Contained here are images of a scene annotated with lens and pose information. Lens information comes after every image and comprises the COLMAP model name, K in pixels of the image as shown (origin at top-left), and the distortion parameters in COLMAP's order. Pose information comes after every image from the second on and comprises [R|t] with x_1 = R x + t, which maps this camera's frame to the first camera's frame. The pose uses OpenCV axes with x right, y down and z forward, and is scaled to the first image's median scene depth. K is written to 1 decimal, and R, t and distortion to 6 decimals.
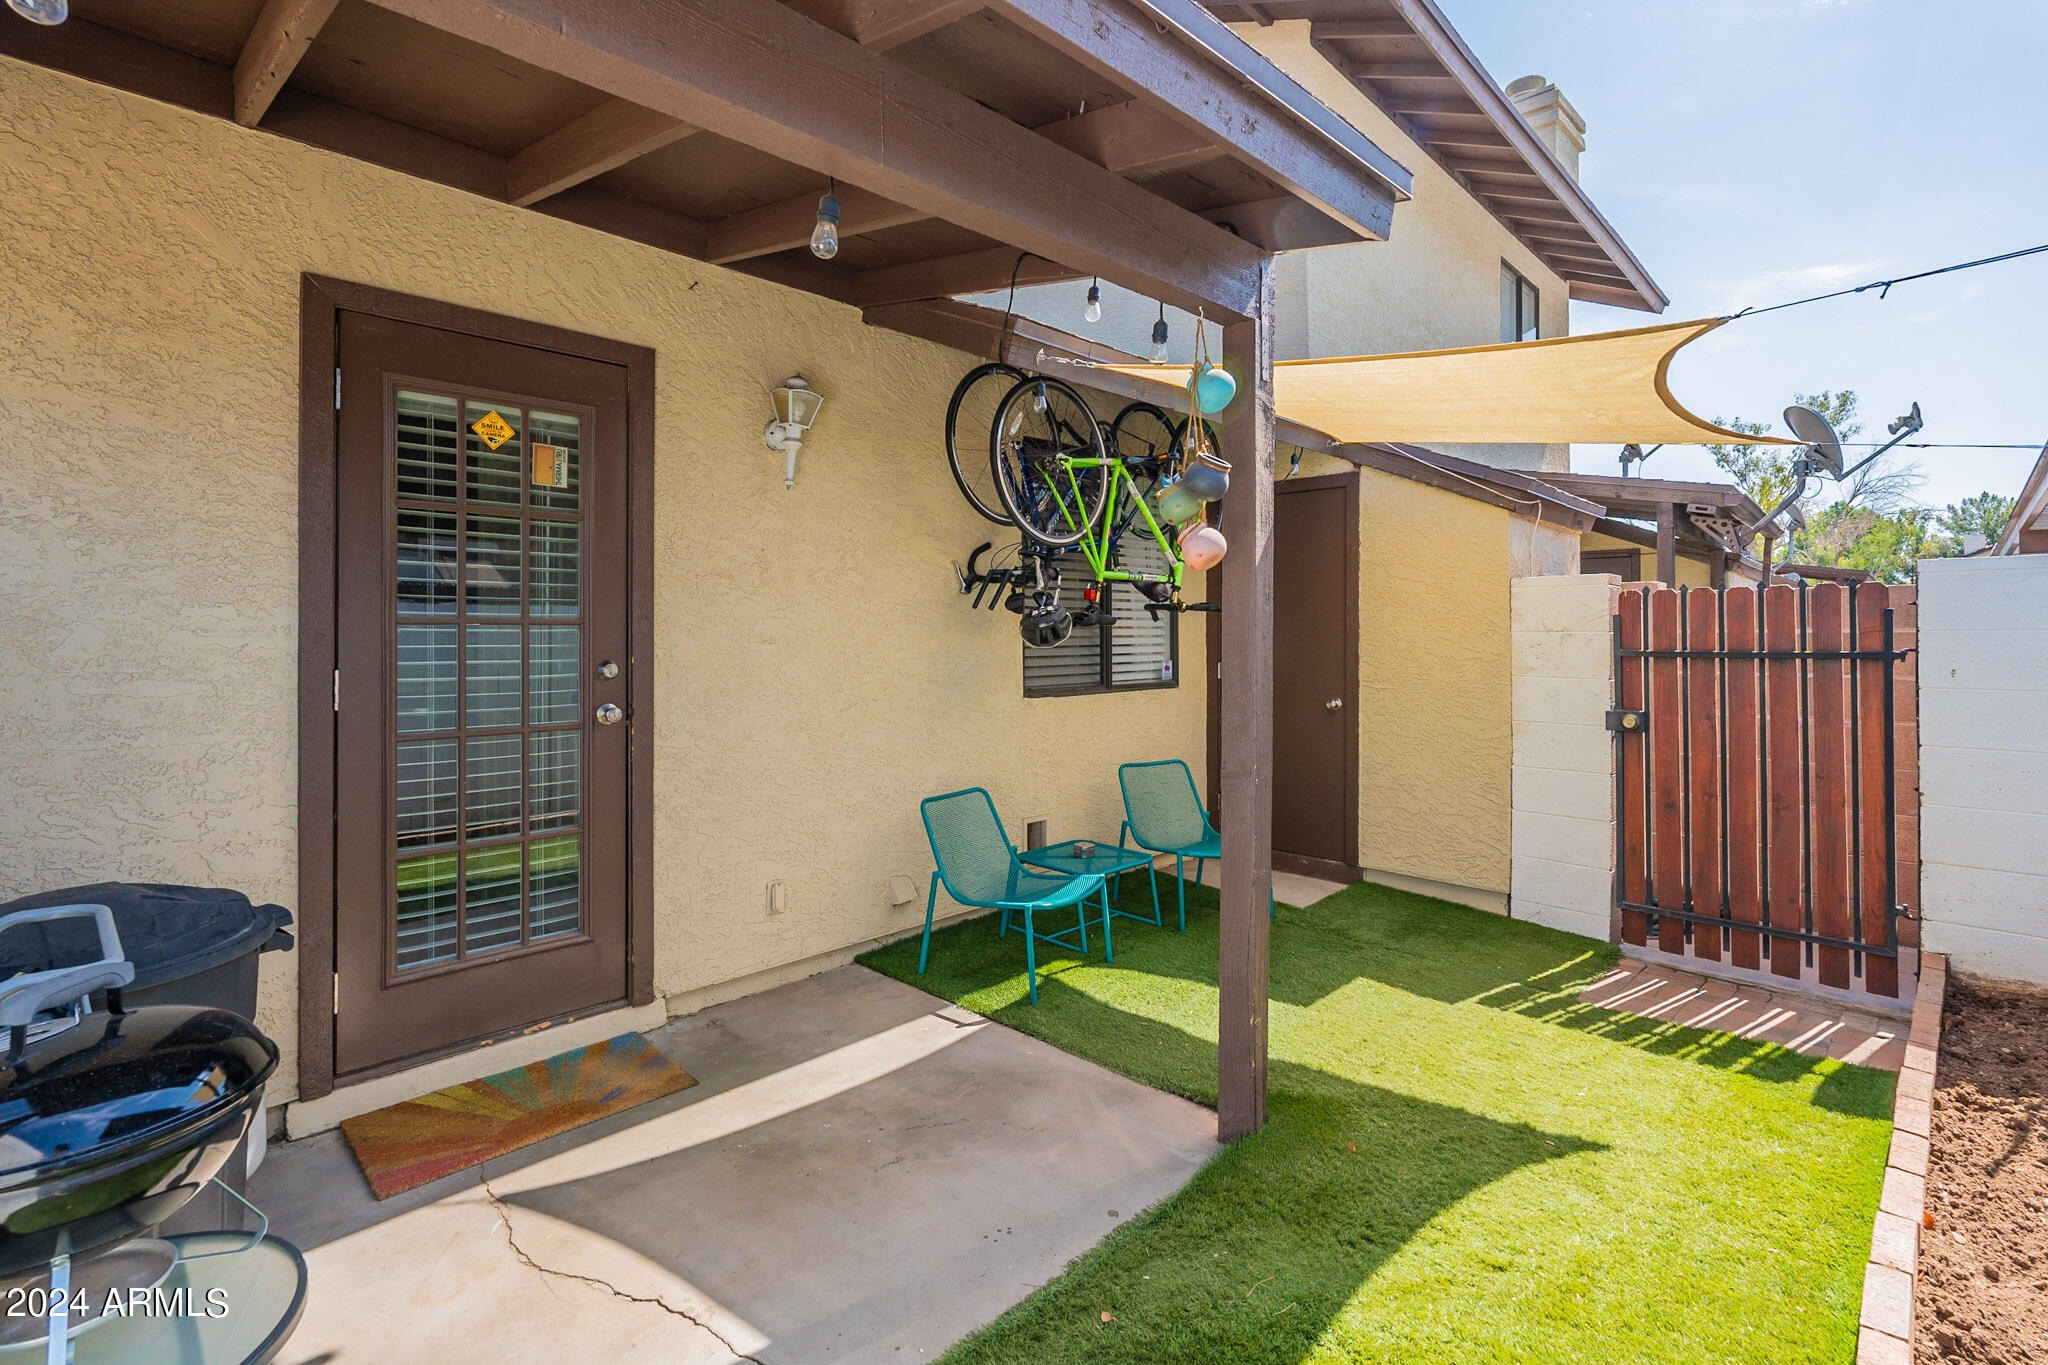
lens RADIAL K [[963.0, 0, 1026.2], [0, 963.0, 617.1], [0, 0, 1]] dist [-0.000139, 0.000239]
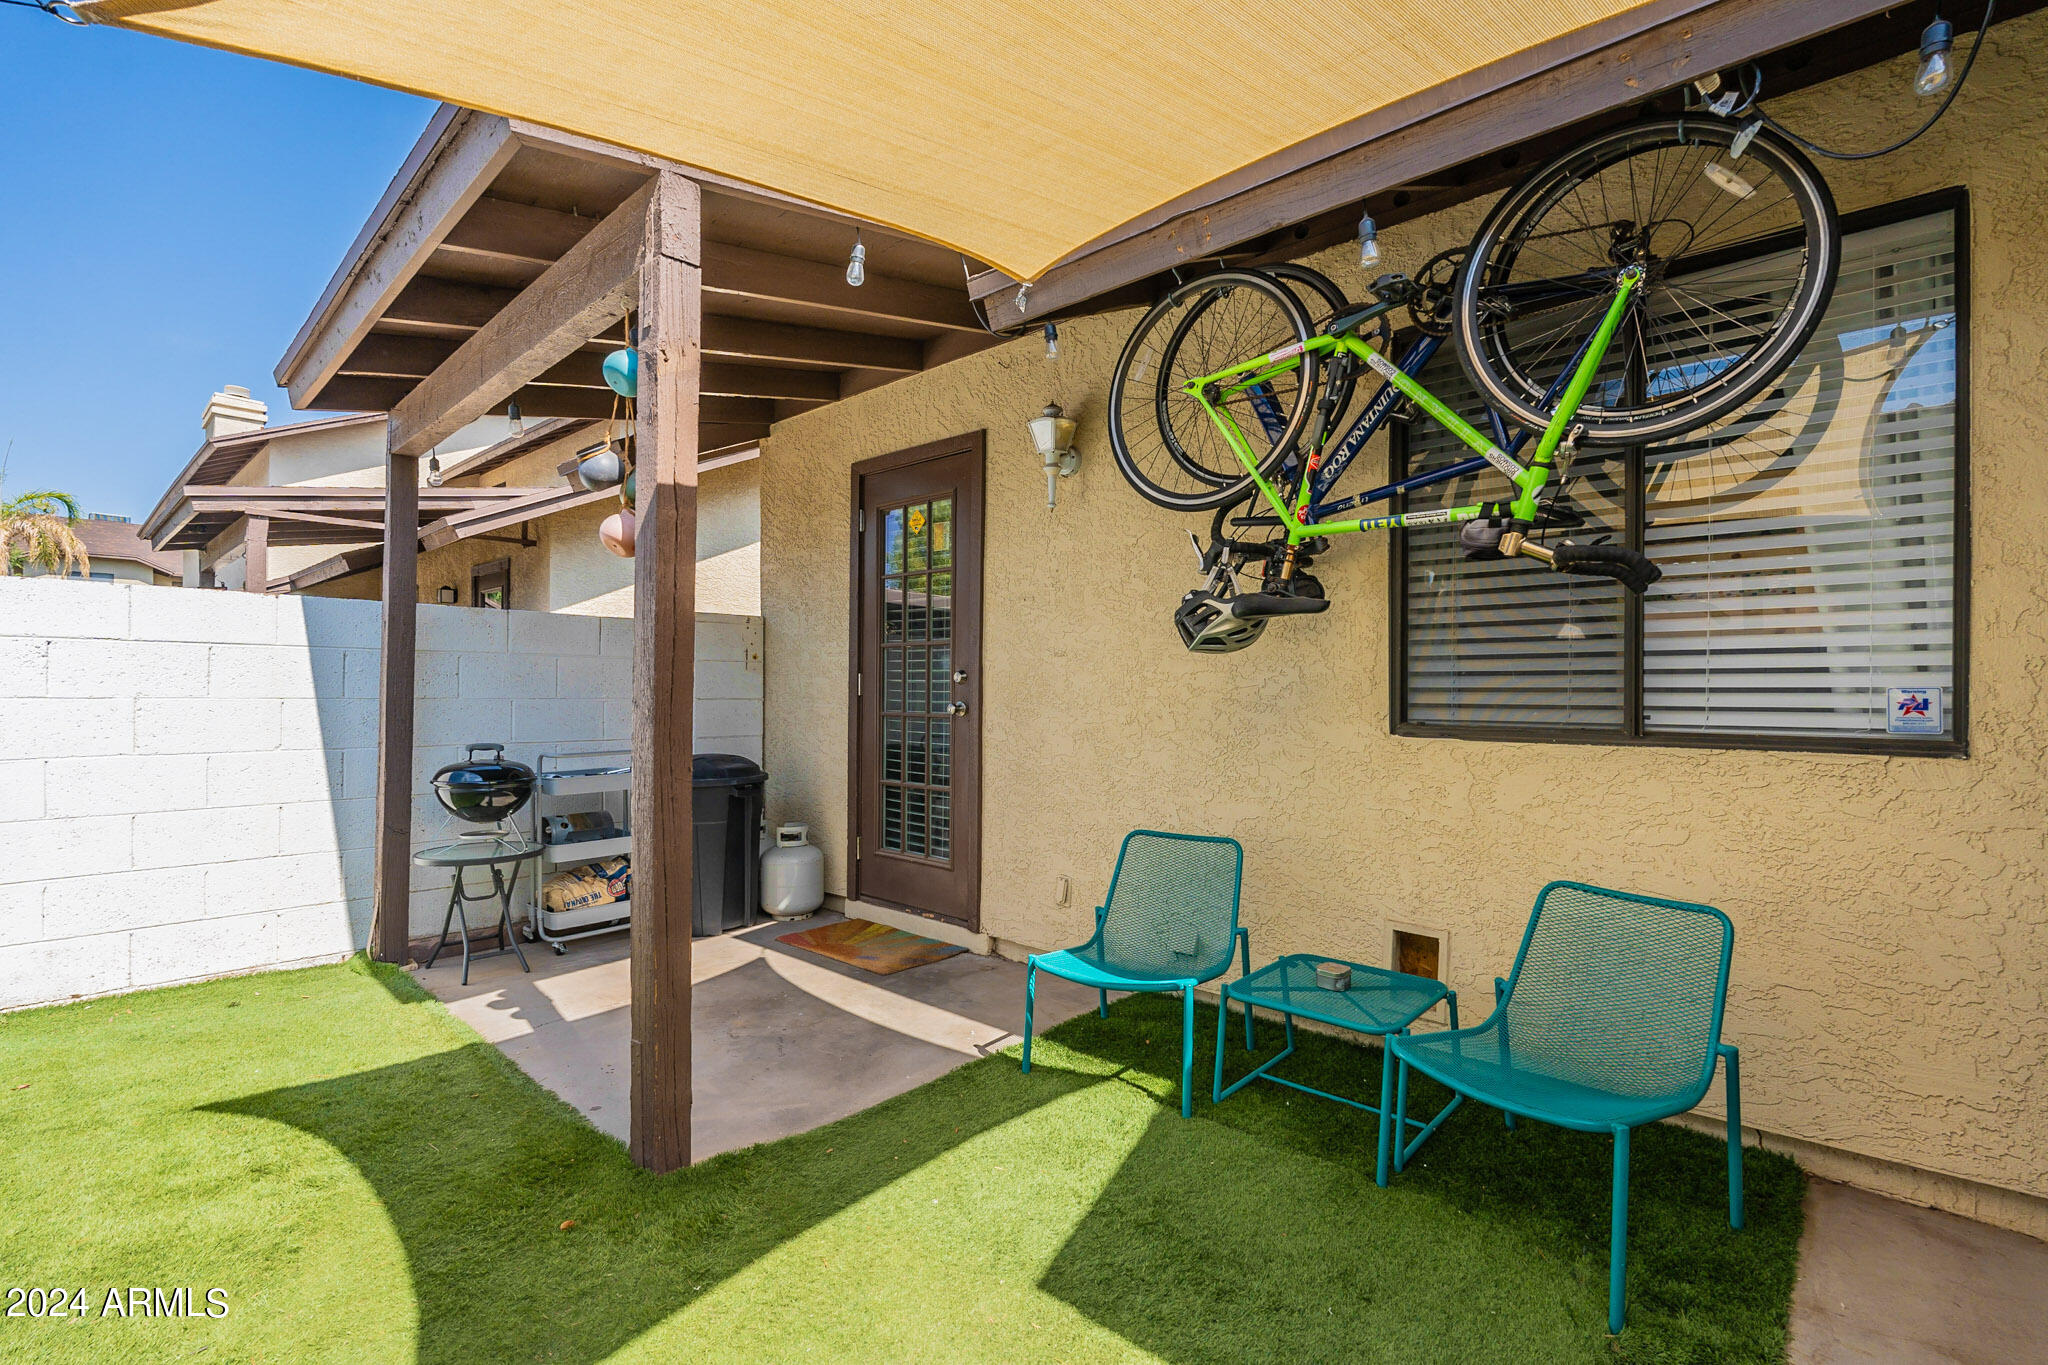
lens RADIAL K [[921.7, 0, 1031.7], [0, 921.7, 687.4], [0, 0, 1]] dist [-0.000885, 0.000419]
pose [[0.031287, -0.003636, -0.999504, 0.822914], [0.006238, 0.999975, -0.003442, 0.070599], [0.999491, -0.006127, 0.031309, 0.995168]]
